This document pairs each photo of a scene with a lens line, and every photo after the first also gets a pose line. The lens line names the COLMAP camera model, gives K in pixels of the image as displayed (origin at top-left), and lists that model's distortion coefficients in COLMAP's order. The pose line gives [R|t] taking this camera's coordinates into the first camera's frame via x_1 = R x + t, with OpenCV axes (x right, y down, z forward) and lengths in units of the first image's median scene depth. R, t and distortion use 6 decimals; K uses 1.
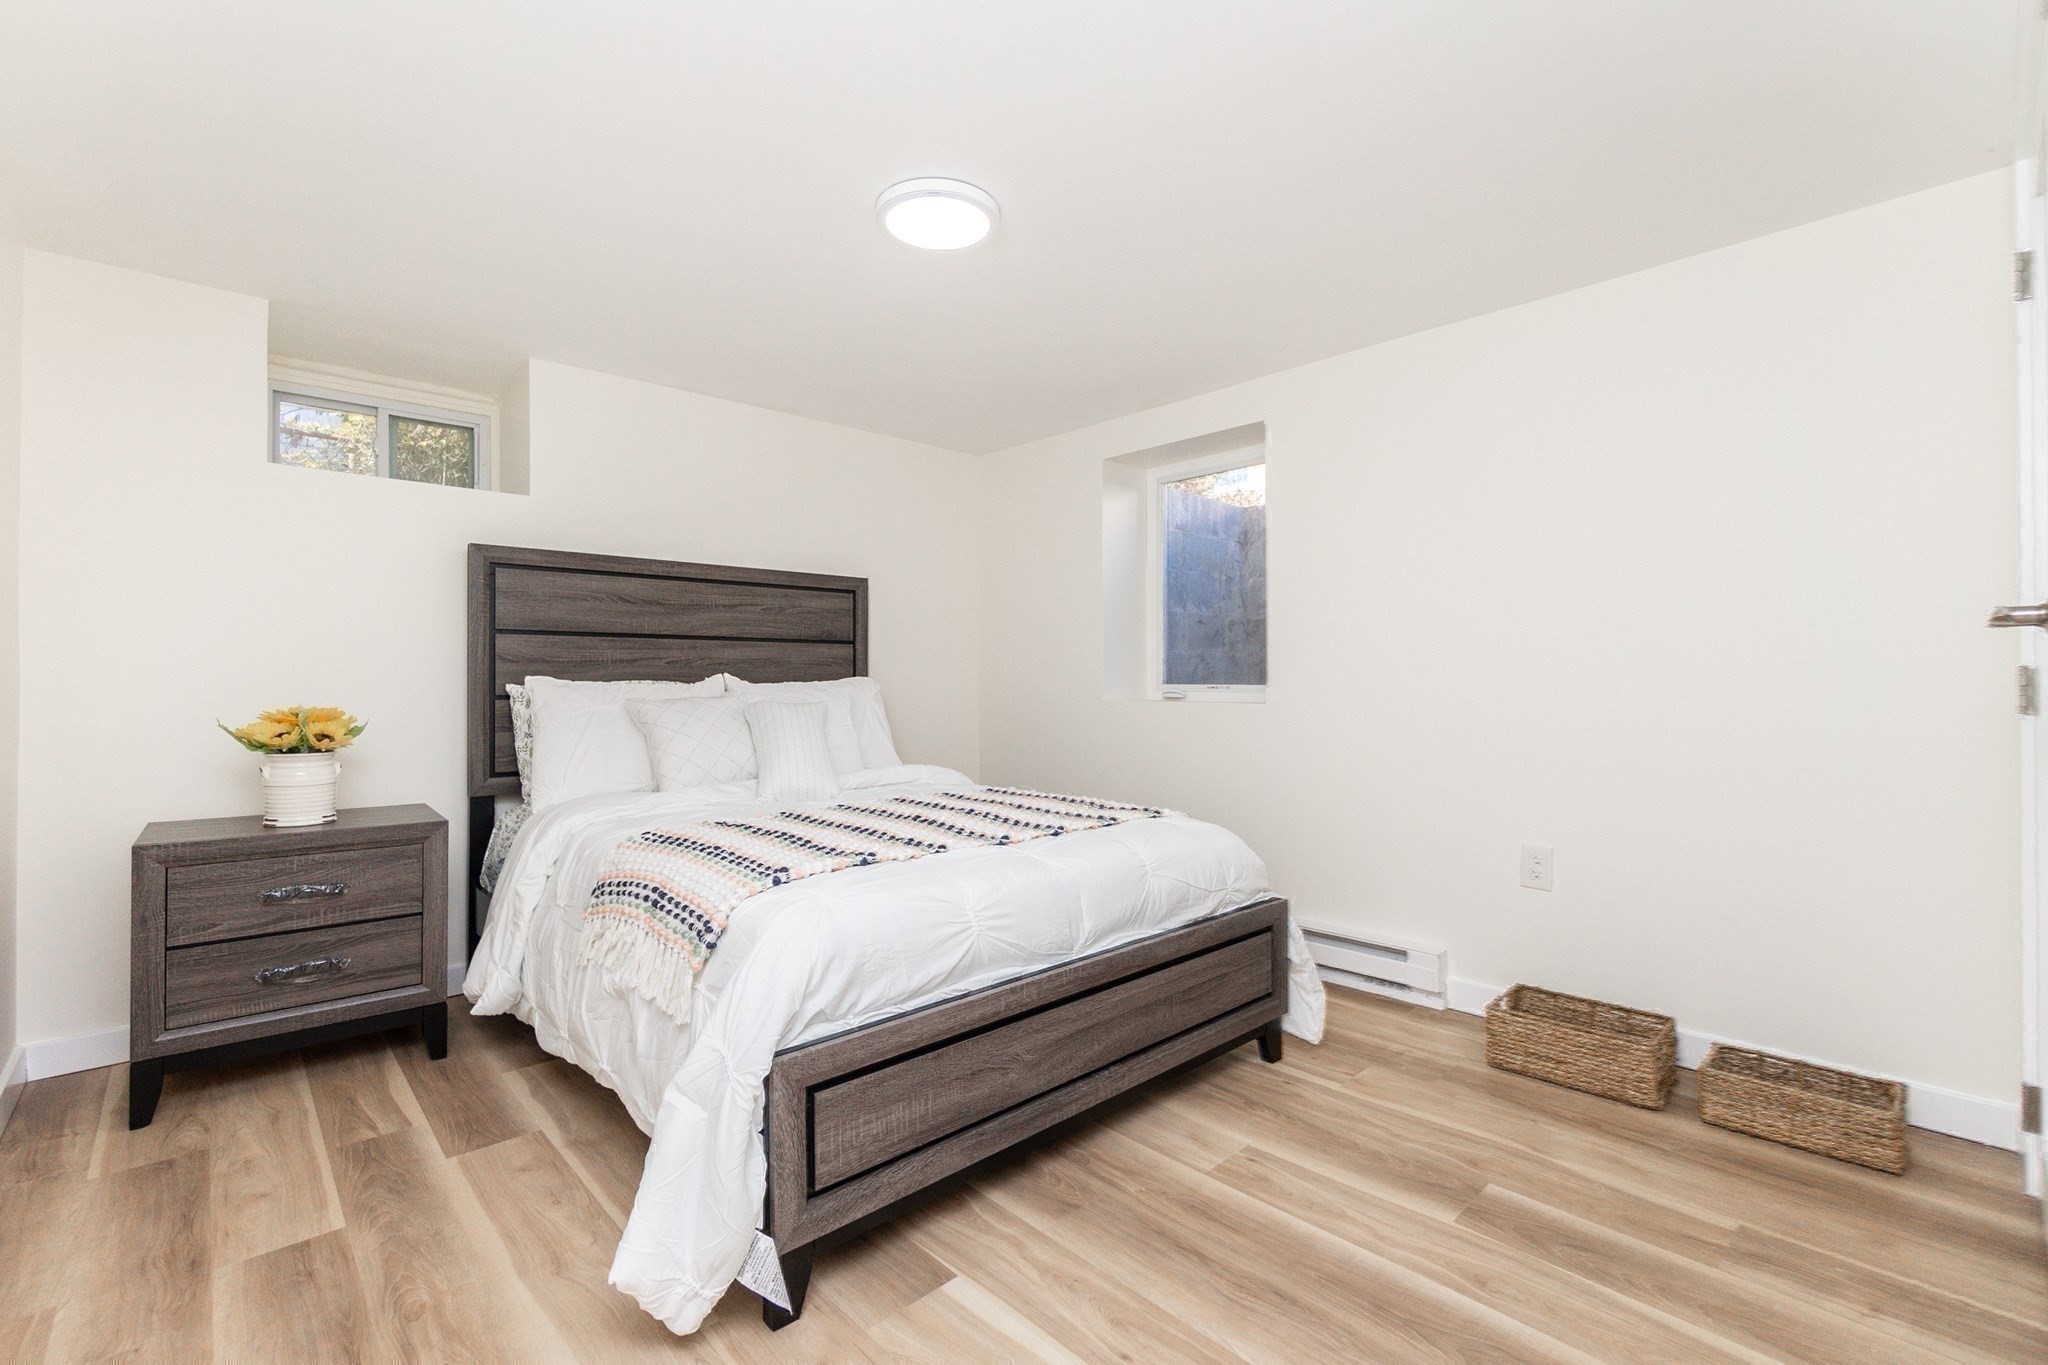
lens RADIAL K [[888.5, 0, 1016.0], [0, 888.5, 685.0], [0, 0, 1]] dist [-0.003040, 0.000696]
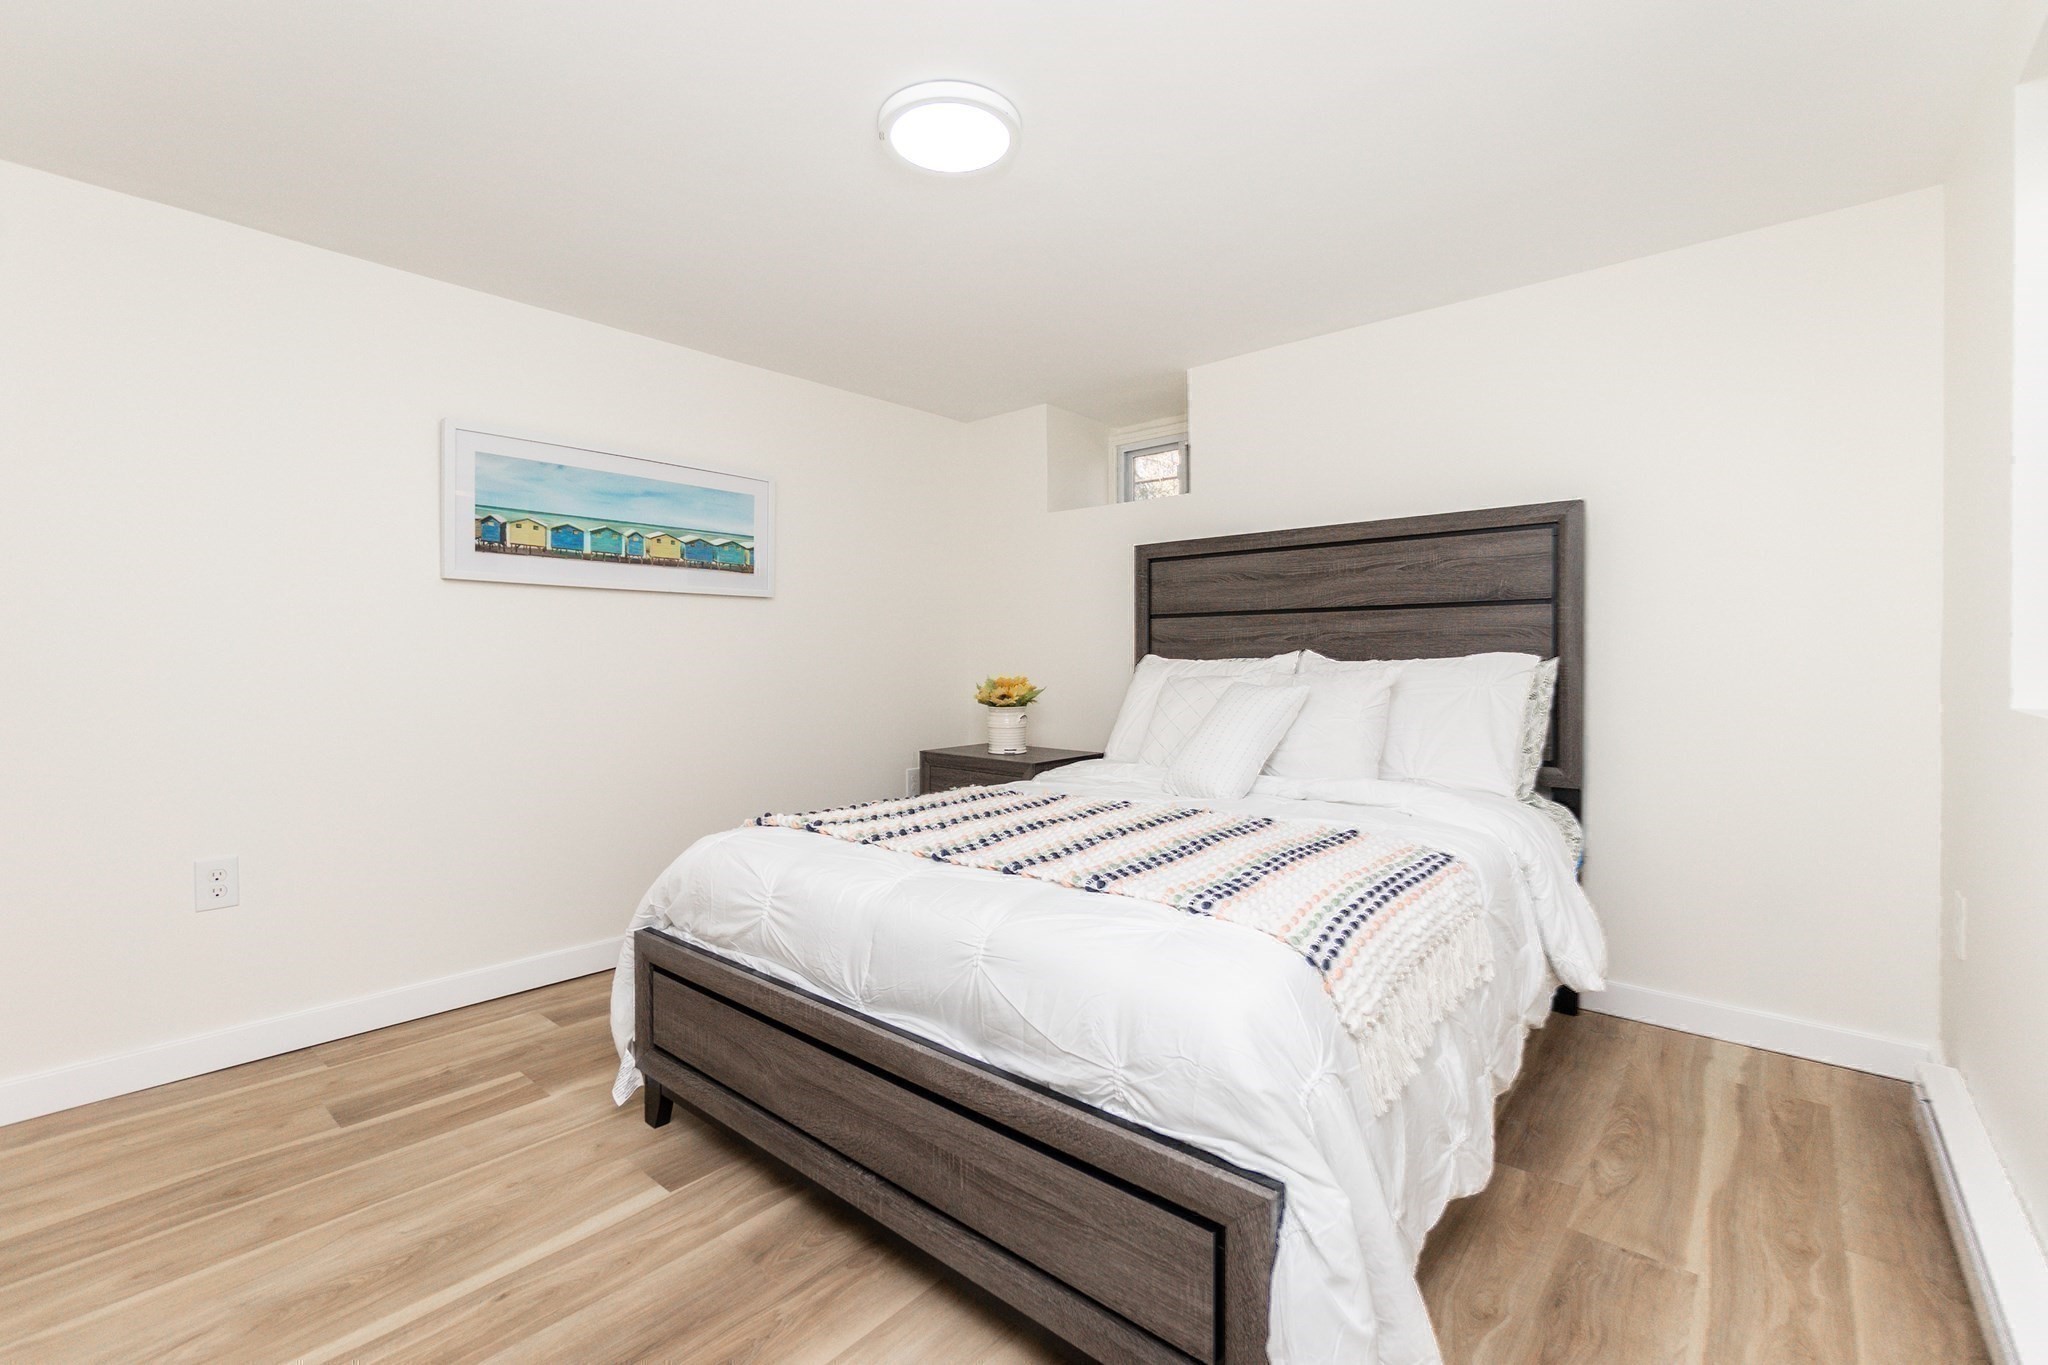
lens RADIAL K [[888.5, 0, 1015.7], [0, 888.5, 663.7], [0, 0, 1]] dist [-0.003040, 0.000696]
pose [[0.111100, 0.008846, -0.993770, 0.711706], [0.001734, 0.999957, 0.009095, -0.010860], [0.993808, -0.002733, 0.111080, 0.850775]]
